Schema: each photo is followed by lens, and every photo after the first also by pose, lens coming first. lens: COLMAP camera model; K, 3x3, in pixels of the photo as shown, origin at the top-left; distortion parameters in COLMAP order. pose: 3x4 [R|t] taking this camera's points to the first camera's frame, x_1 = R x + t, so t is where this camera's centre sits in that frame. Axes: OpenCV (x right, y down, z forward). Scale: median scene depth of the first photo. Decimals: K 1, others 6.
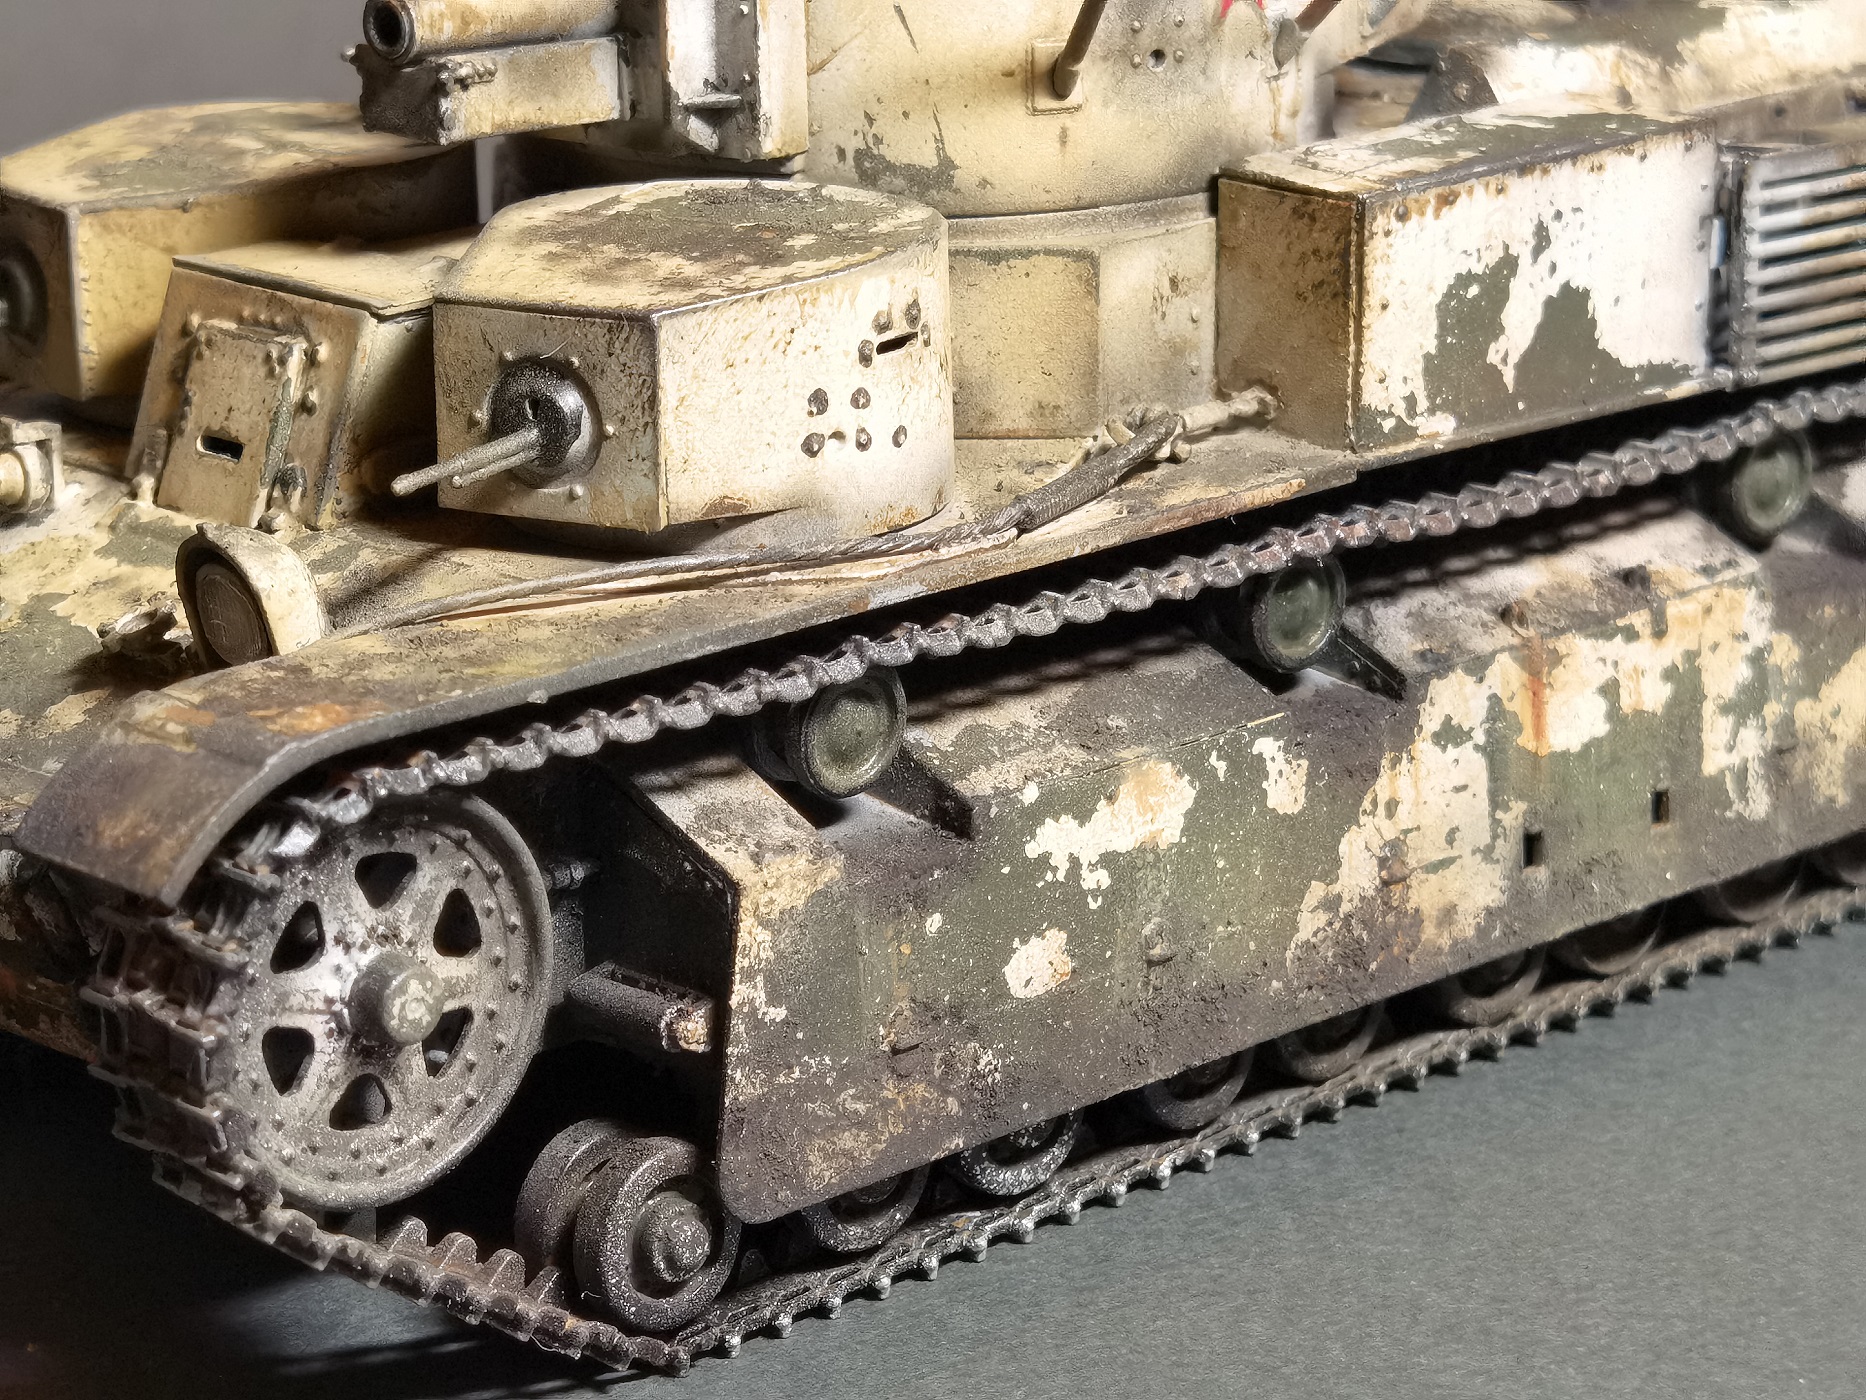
lens RADIAL K [[5752.3, 0, 906.2], [0, 5752.3, 700.1], [0, 0, 1]] dist [0.415846, -6.503712]
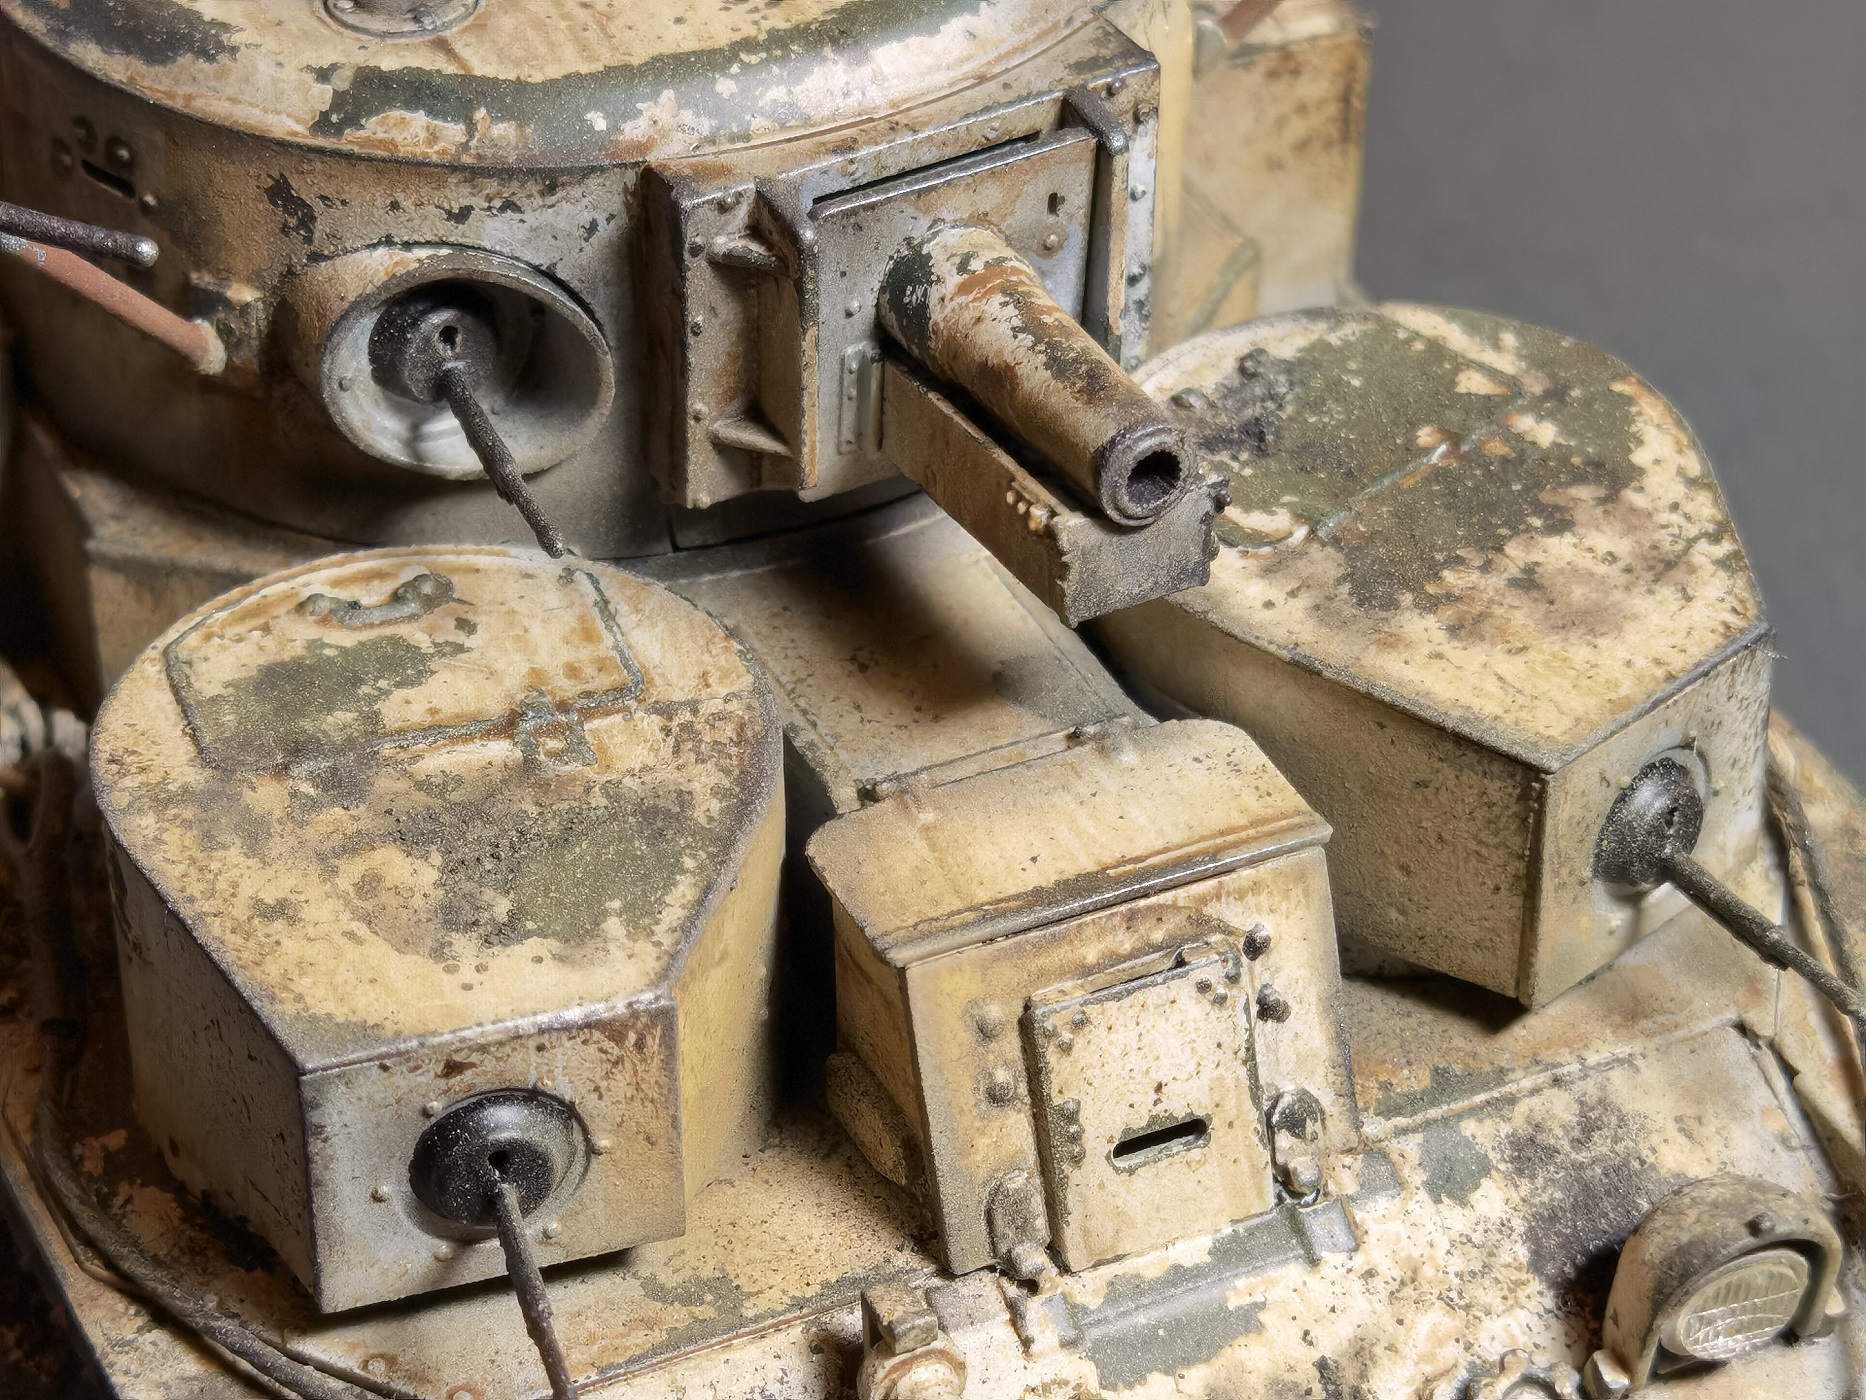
lens RADIAL K [[5752.3, 0, 906.2], [0, 5752.3, 700.1], [0, 0, 1]] dist [0.415846, -6.503712]
pose [[0.328725, -0.548811, 0.768601, -0.596558], [0.259063, 0.835011, 0.485431, -0.406692], [-0.908199, 0.039543, 0.416666, 0.725781]]
